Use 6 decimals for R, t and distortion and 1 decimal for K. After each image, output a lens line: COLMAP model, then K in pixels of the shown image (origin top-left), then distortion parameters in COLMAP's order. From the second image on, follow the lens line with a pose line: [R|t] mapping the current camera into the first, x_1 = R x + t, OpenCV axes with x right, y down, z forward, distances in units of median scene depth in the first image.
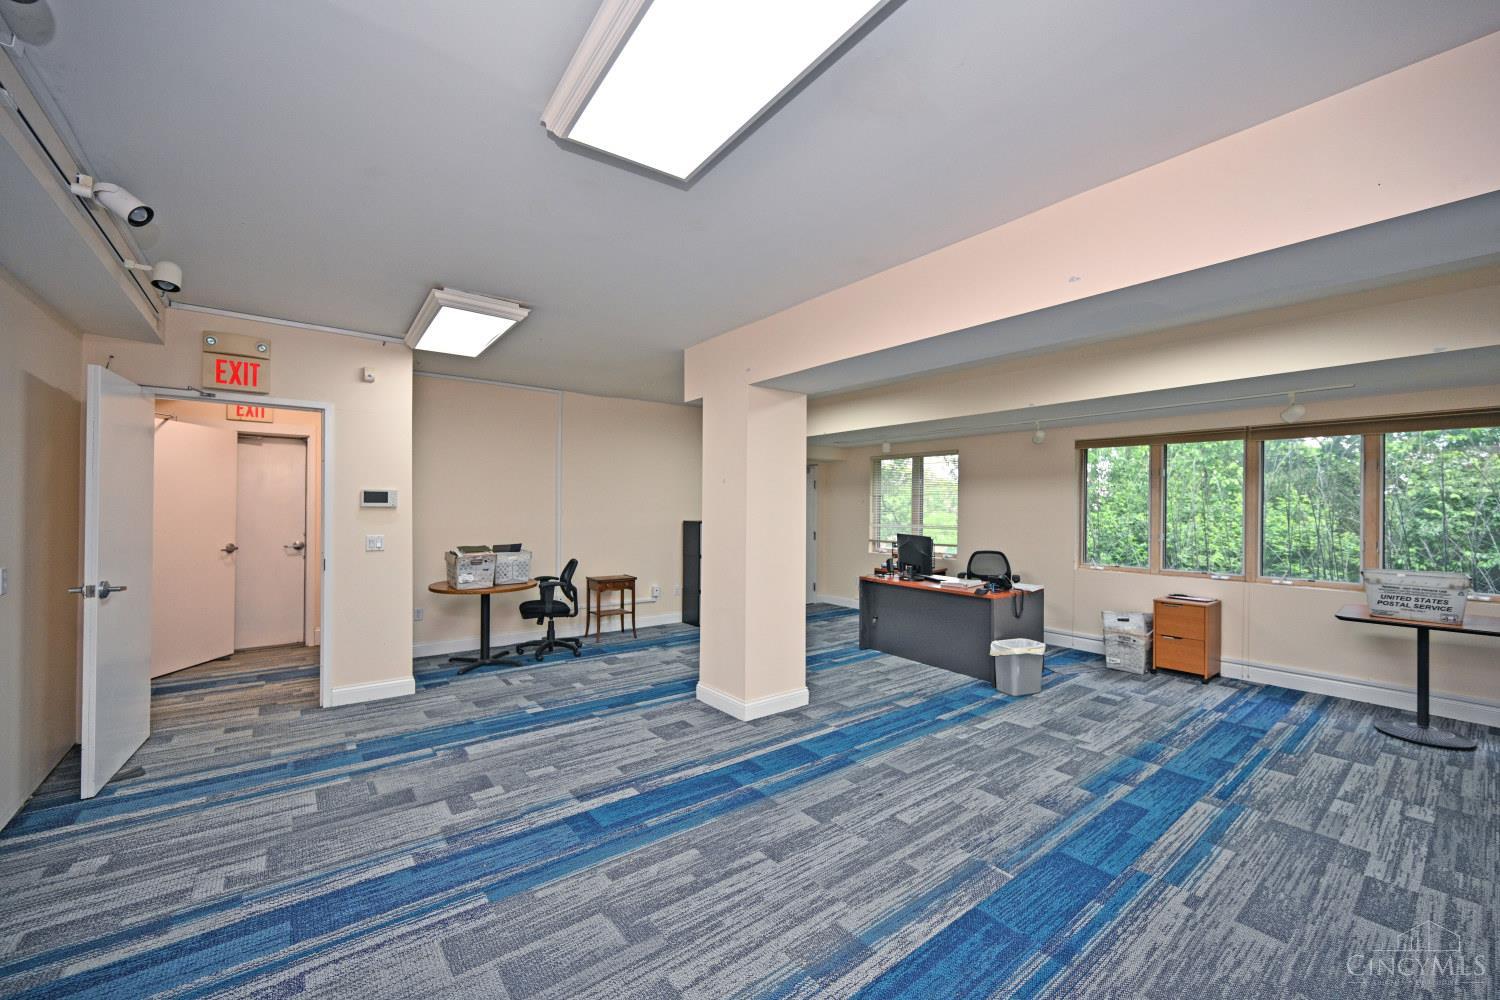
lens RADIAL K [[592.5, 0, 762.3], [0, 592.5, 497.7], [0, 0, 1]] dist [0.001154, -0.000253]
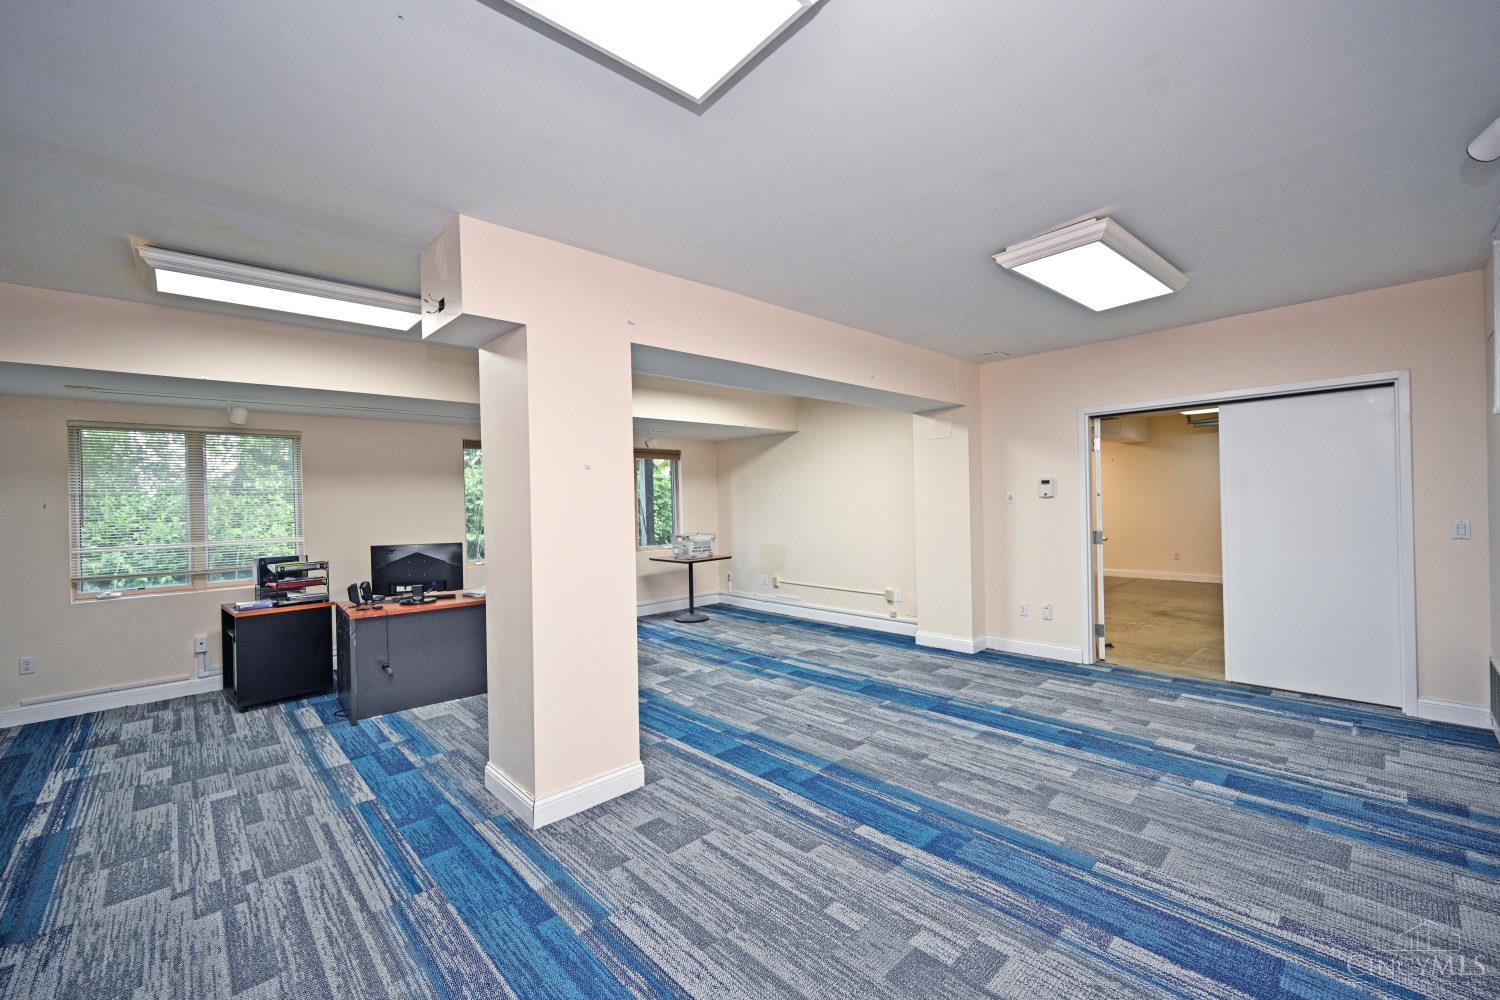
lens RADIAL K [[592.5, 0, 757.1], [0, 592.5, 504.6], [0, 0, 1]] dist [0.001154, -0.000253]
pose [[-0.075591, -0.011884, 0.997068, -1.082601], [0.009139, 0.999879, 0.012610, 0.011740], [-0.997097, 0.010065, -0.075473, 1.237697]]
